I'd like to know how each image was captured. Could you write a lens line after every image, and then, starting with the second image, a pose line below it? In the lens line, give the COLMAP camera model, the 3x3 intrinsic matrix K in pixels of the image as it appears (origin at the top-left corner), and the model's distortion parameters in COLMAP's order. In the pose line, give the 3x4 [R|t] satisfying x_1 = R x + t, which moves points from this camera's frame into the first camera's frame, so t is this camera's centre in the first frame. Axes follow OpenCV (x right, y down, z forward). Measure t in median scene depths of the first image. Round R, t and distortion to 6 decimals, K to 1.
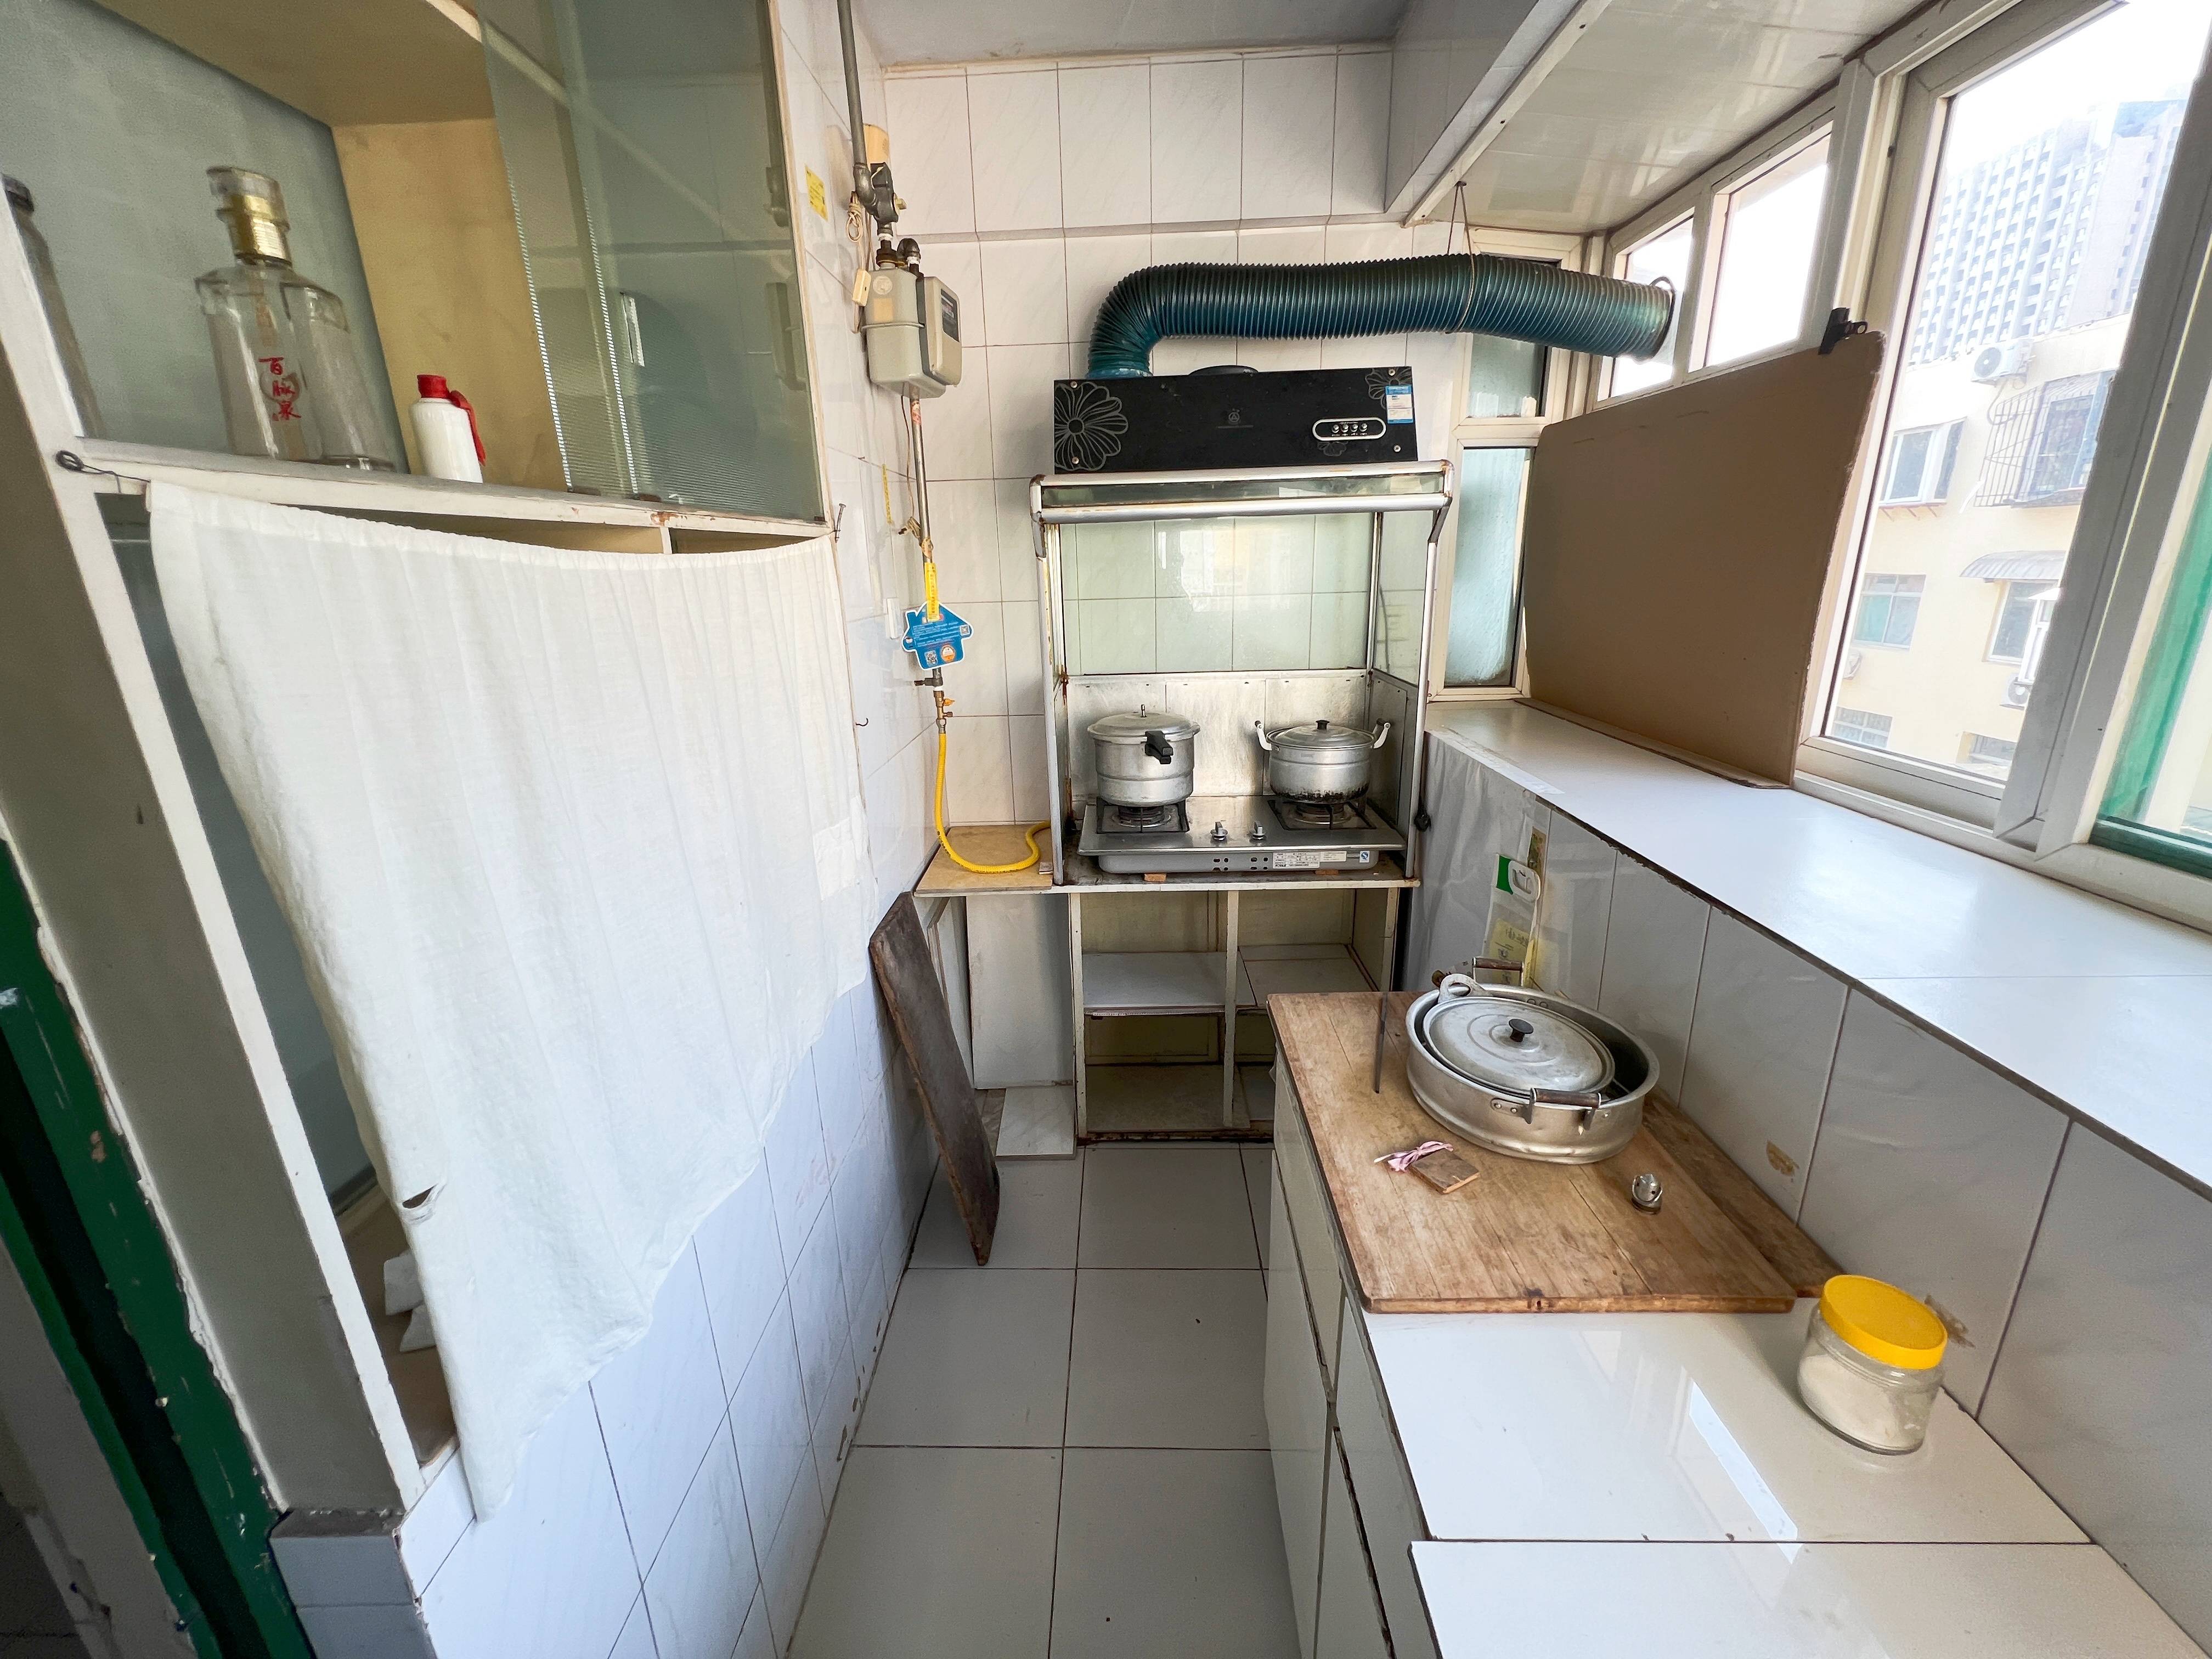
lens RADIAL K [[887.0, 0, 1099.9], [0, 887.0, 818.0], [0, 0, 1]] dist [0.001148, 0.000328]
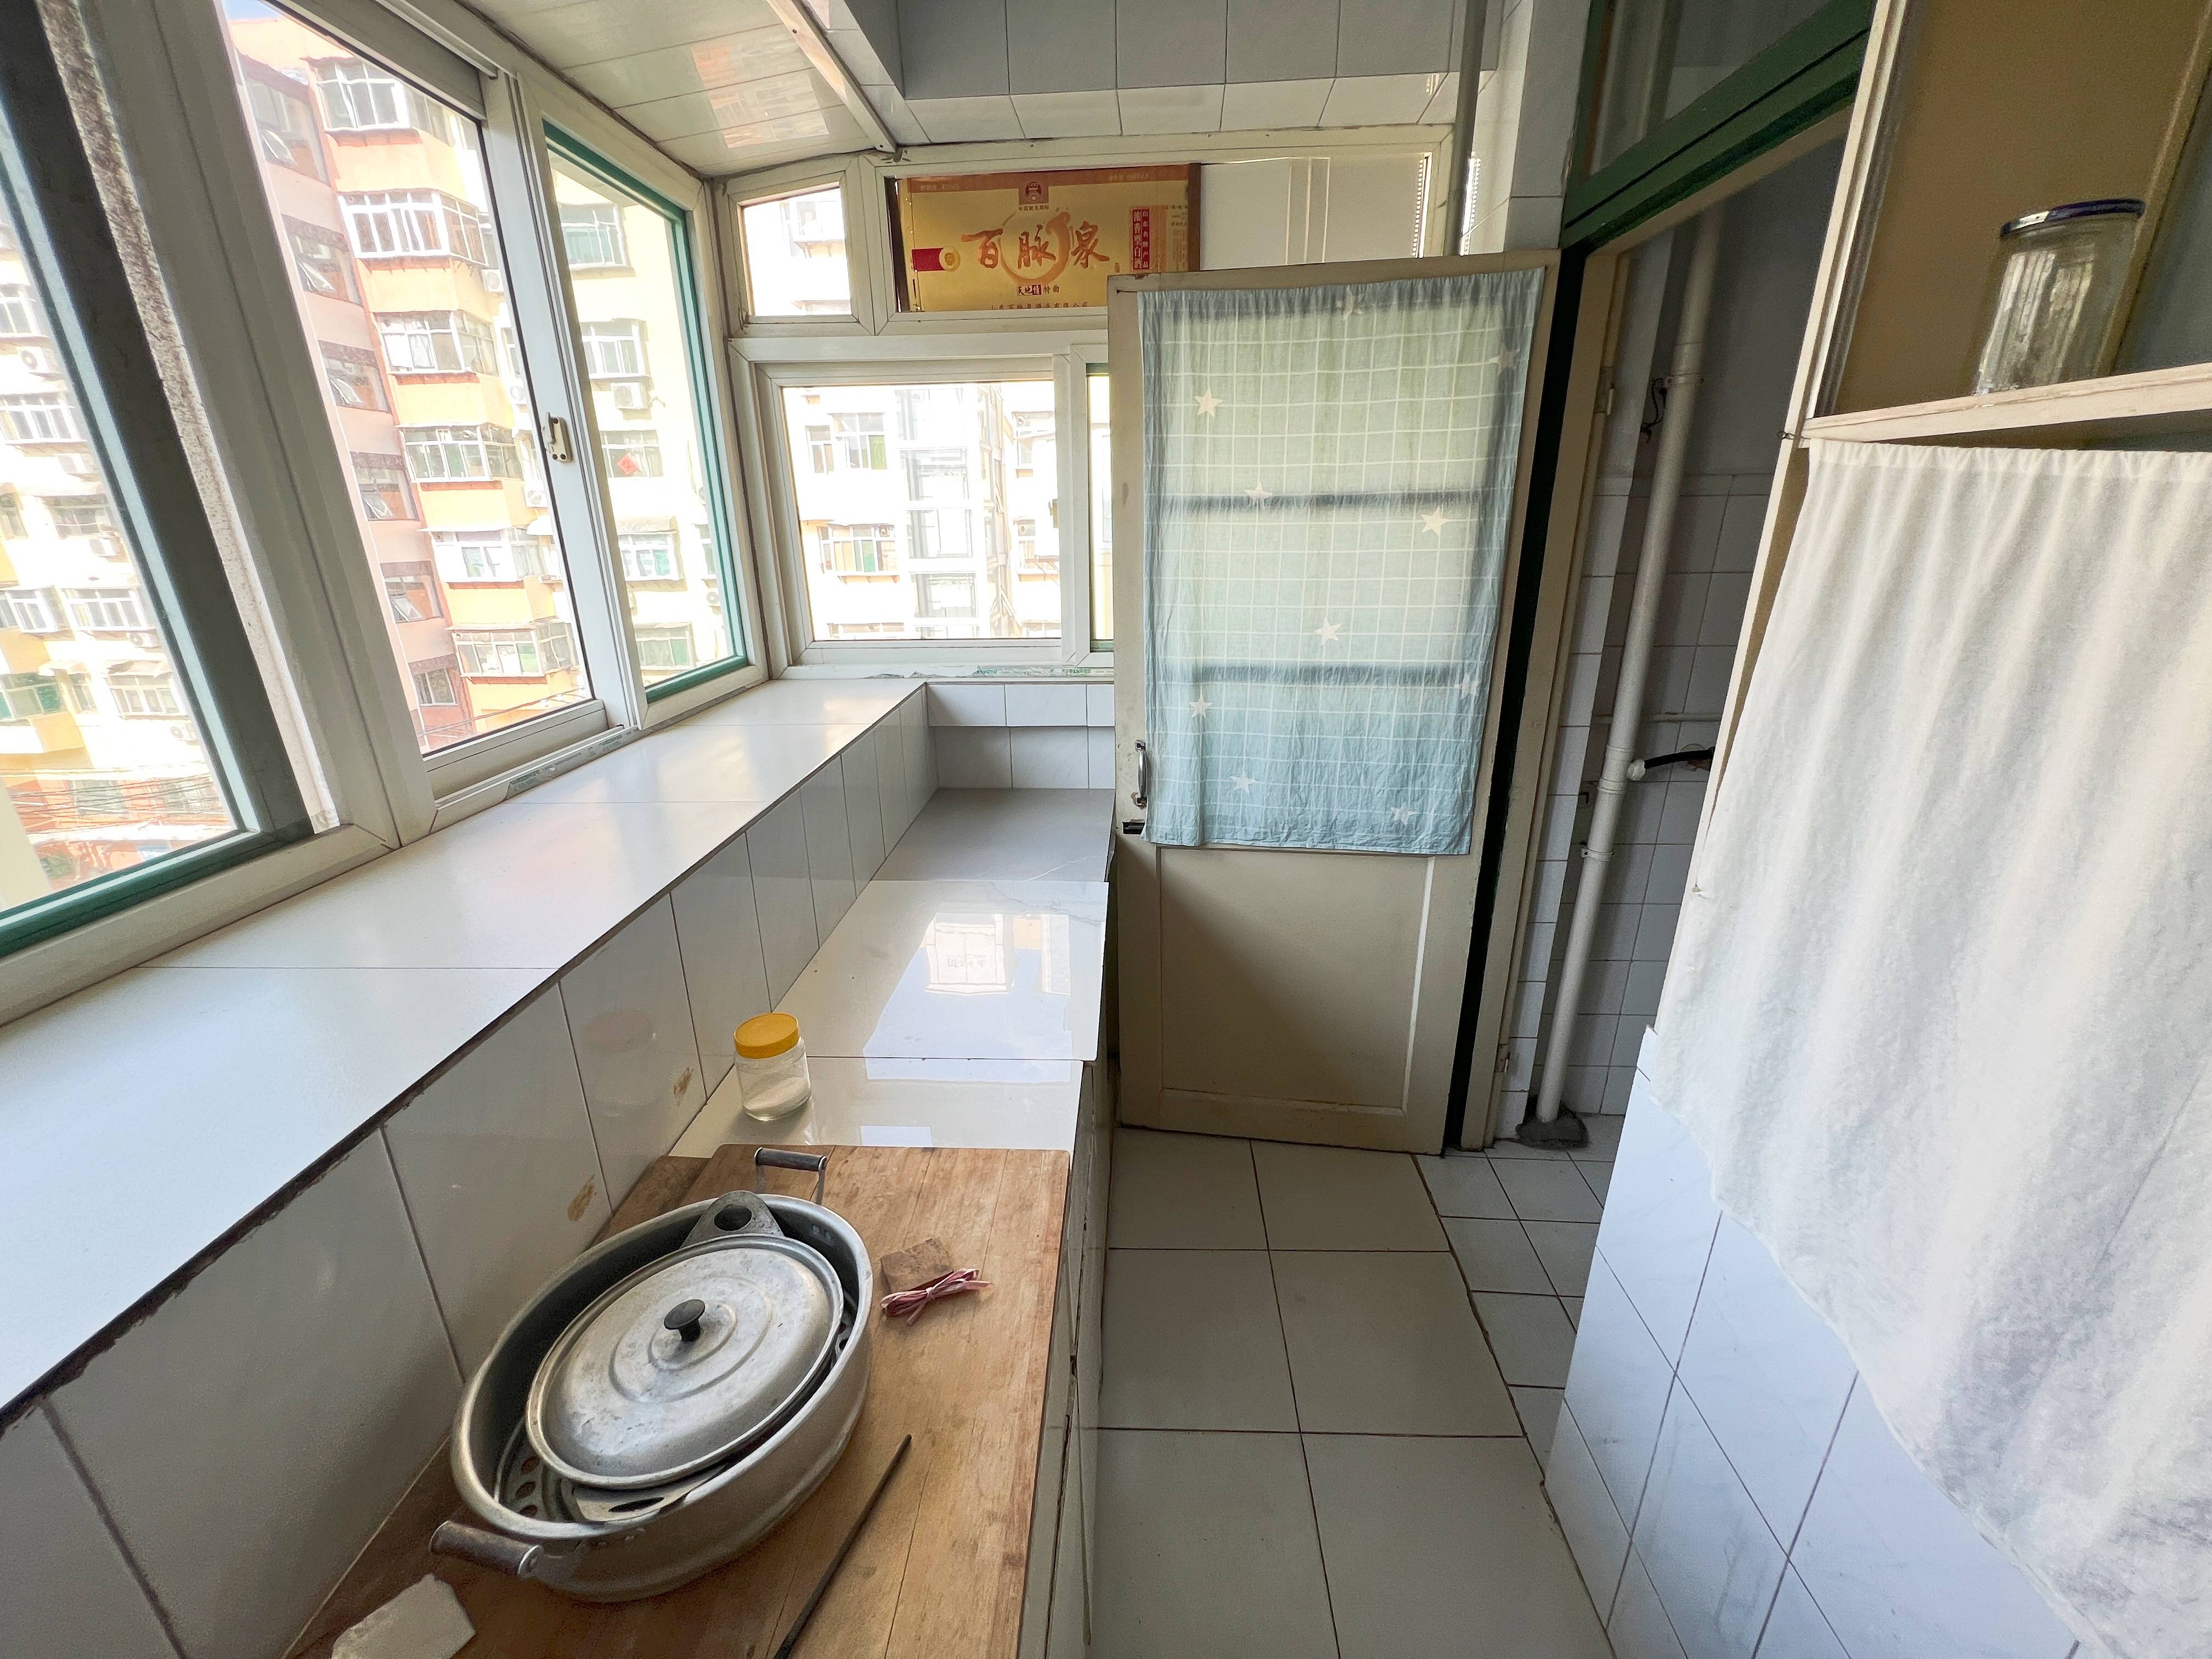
lens RADIAL K [[887.0, 0, 1099.5], [0, 887.0, 833.4], [0, 0, 1]] dist [0.001148, 0.000328]
pose [[-0.999178, 0.030977, 0.026153, 0.196513], [0.040454, 0.804116, 0.593095, -0.460356], [-0.002658, 0.593665, -0.804708, 1.554022]]
